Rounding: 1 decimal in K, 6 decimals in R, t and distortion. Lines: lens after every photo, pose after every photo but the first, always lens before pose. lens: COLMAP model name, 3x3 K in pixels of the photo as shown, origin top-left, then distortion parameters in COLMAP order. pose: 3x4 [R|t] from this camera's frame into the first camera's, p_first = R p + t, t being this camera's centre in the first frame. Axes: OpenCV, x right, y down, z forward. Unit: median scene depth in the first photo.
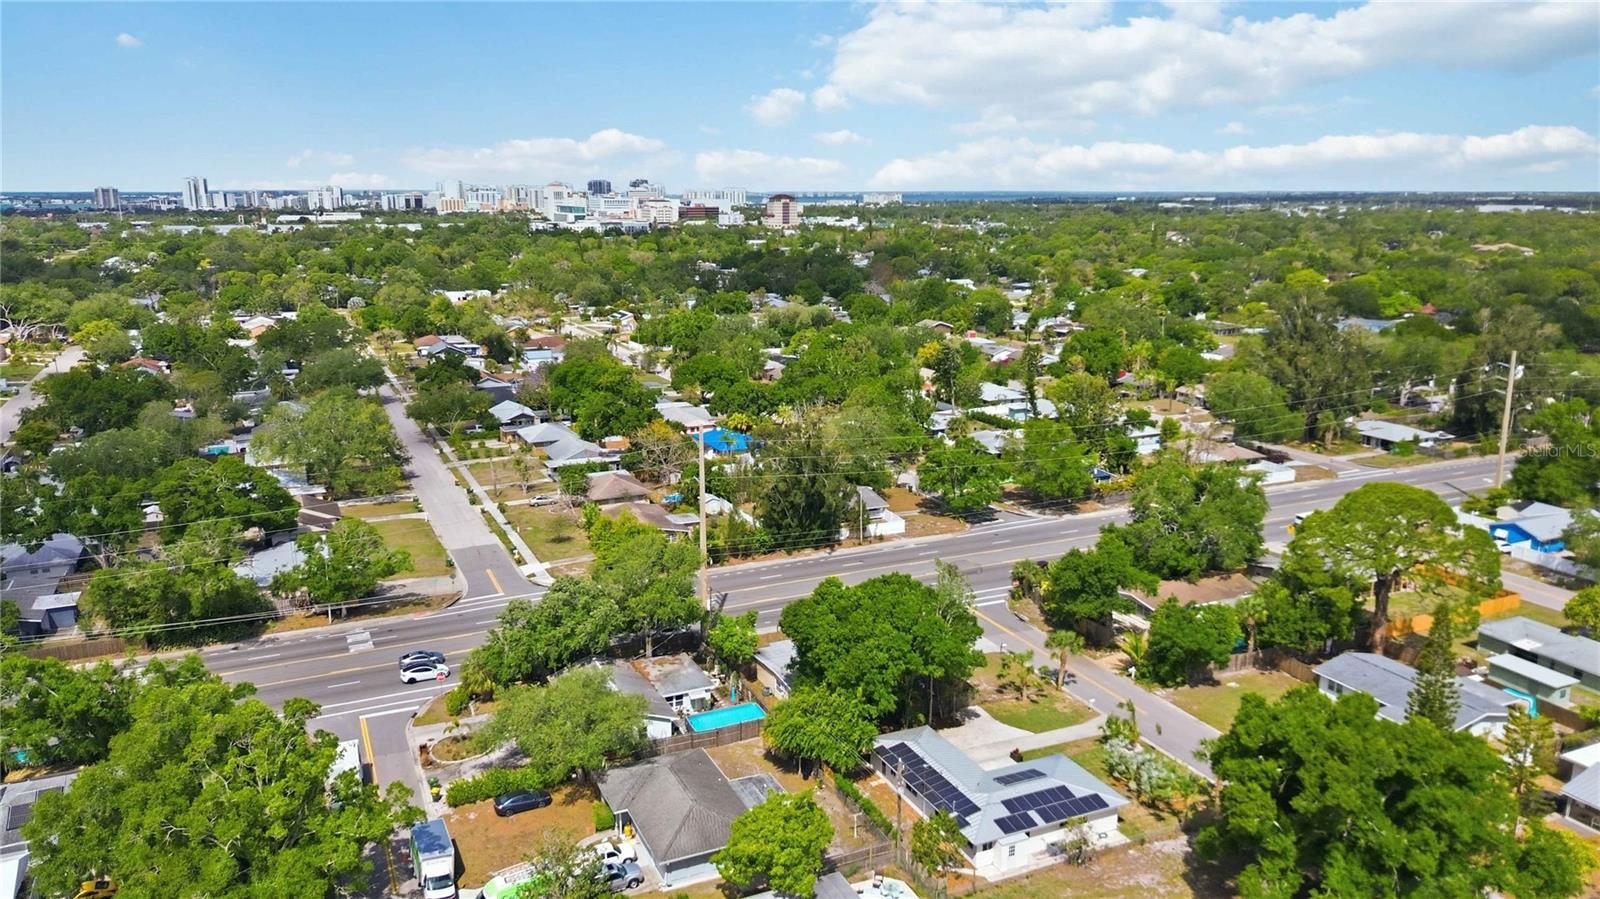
lens RADIAL K [[1139.9, 0, 794.4], [0, 1139.9, 448.3], [0, 0, 1]] dist [0.066189, -0.061242]
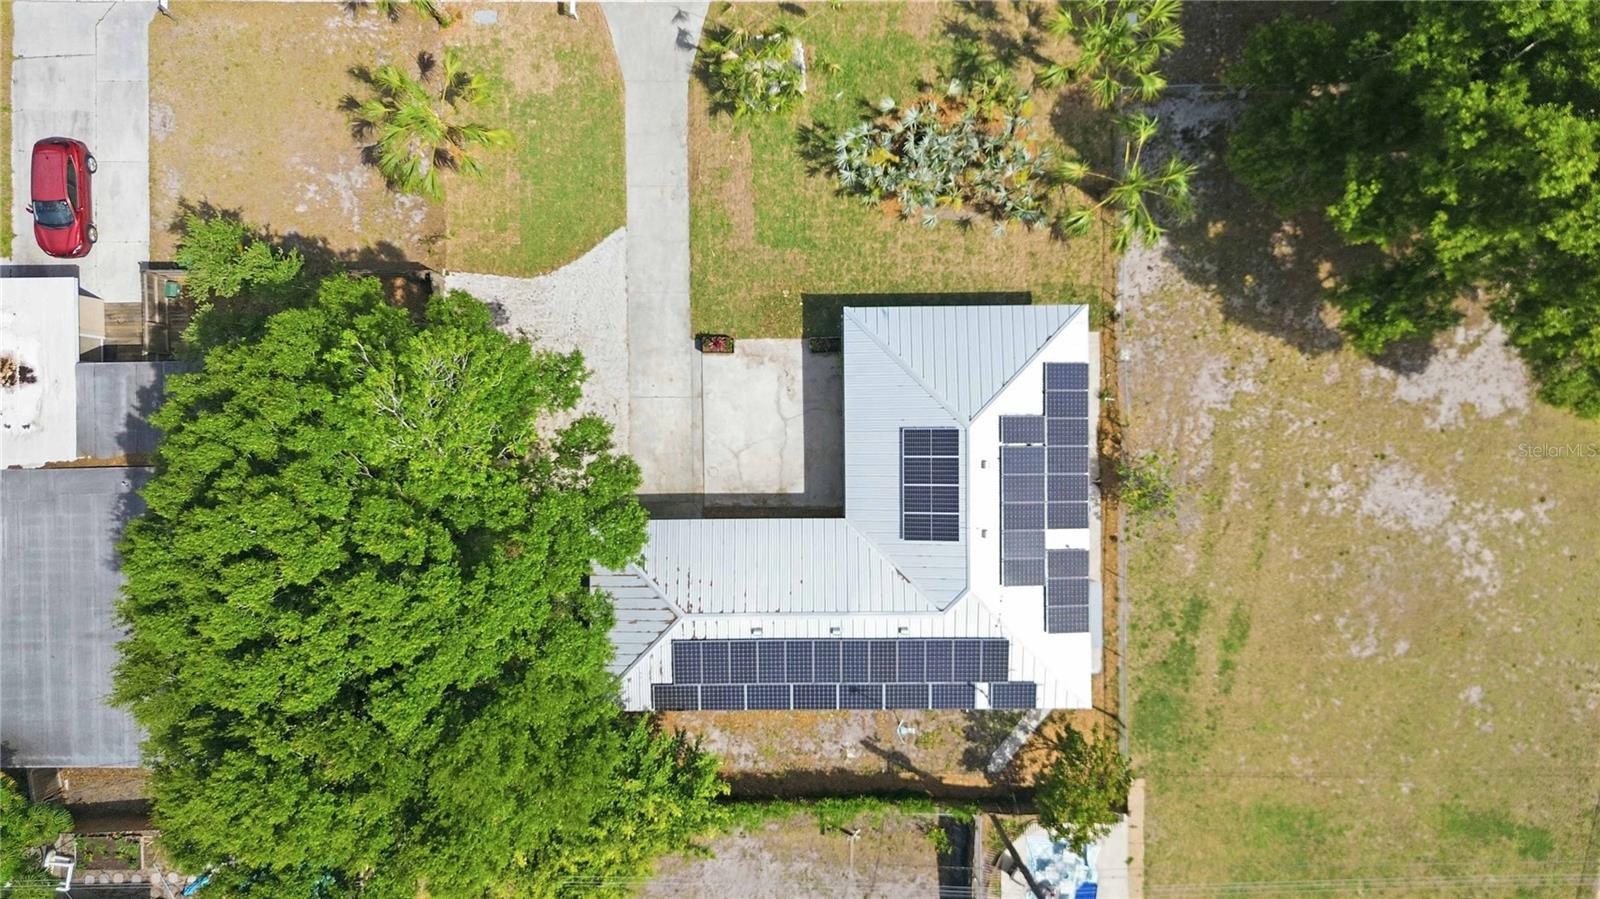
lens RADIAL K [[1139.9, 0, 794.4], [0, 1139.9, 448.3], [0, 0, 1]] dist [0.066189, -0.061242]
pose [[0.407625, -0.913122, -0.007149, 0.146171], [0.198306, 0.080877, 0.976798, -0.117458], [-0.891357, -0.399585, 0.214045, 0.732031]]
